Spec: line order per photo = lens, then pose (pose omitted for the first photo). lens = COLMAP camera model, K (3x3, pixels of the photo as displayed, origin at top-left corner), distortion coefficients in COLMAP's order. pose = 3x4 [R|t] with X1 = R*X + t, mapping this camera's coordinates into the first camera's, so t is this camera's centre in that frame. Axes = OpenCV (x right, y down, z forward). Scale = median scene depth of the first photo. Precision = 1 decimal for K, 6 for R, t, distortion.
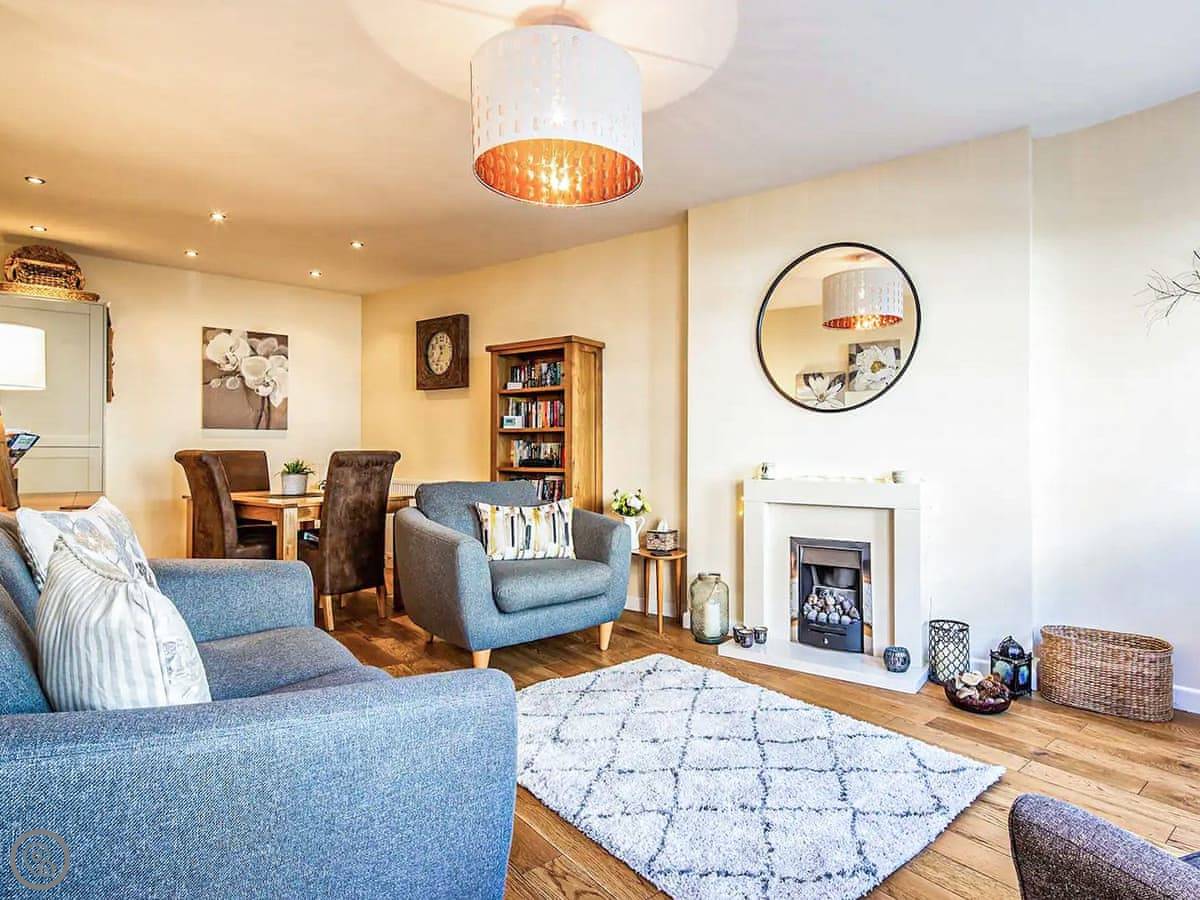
lens RADIAL K [[652.4, 0, 633.2], [0, 652.4, 447.6], [0, 0, 1]] dist [0.002085, 0.000378]
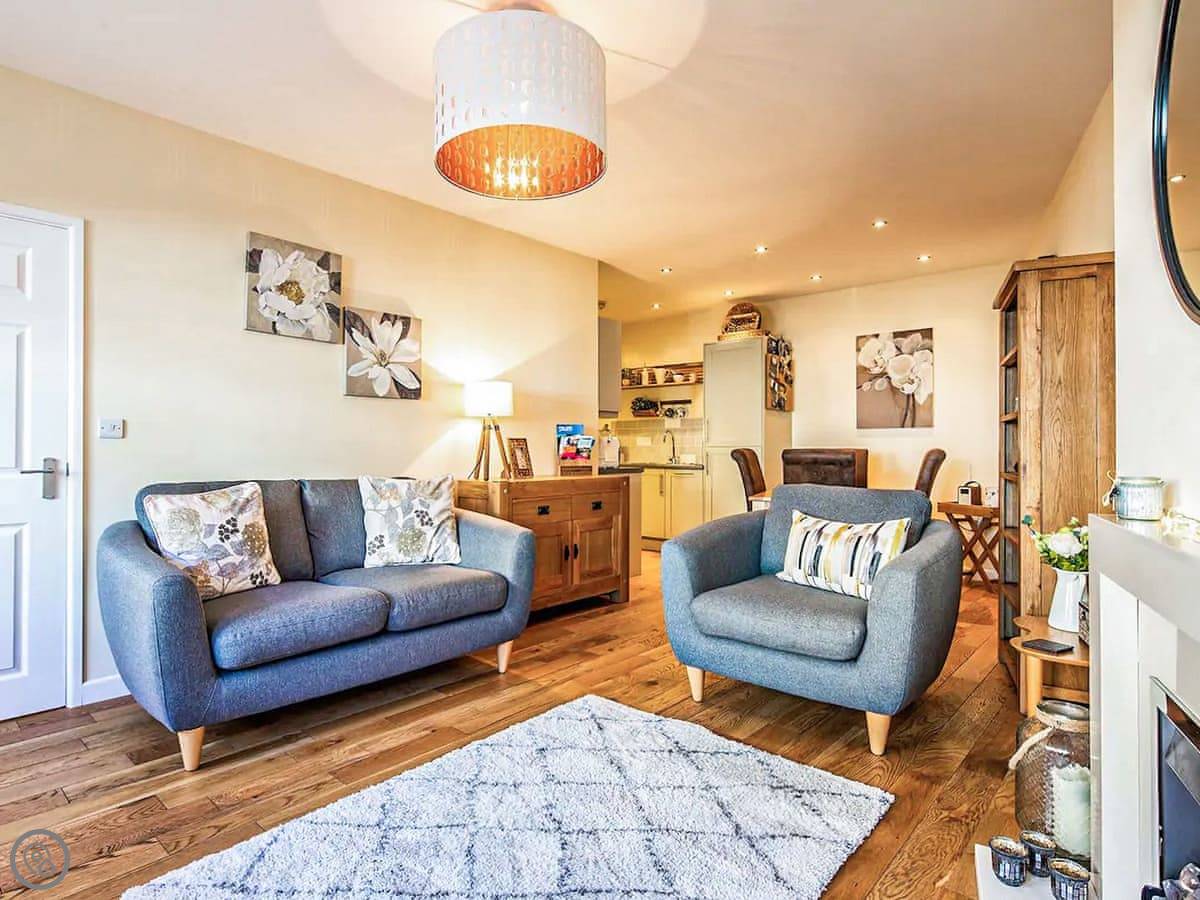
lens RADIAL K [[652.4, 0, 594.5], [0, 652.4, 448.3], [0, 0, 1]] dist [0.002085, 0.000378]
pose [[0.147455, -0.003127, -0.989064, 0.359957], [0.005934, 0.999980, -0.002277, 0.002940], [0.989051, -0.005533, 0.147470, 0.399915]]
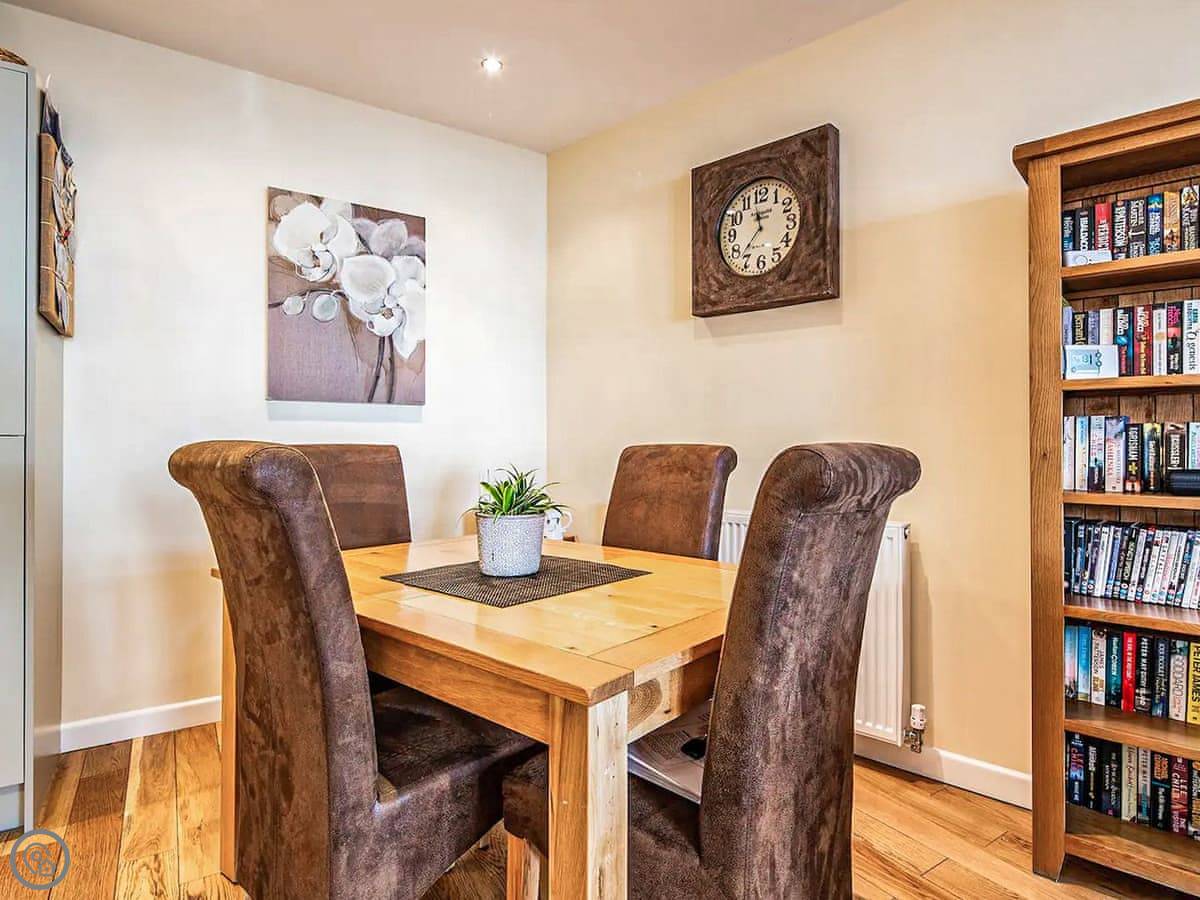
lens RADIAL K [[652.4, 0, 599.3], [0, 652.4, 447.1], [0, 0, 1]] dist [0.002085, 0.000378]
pose [[0.992223, -0.000594, -0.124472, -0.355843], [0.001390, 0.999979, 0.006302, 0.003162], [0.124466, -0.006426, 0.992203, 0.550202]]
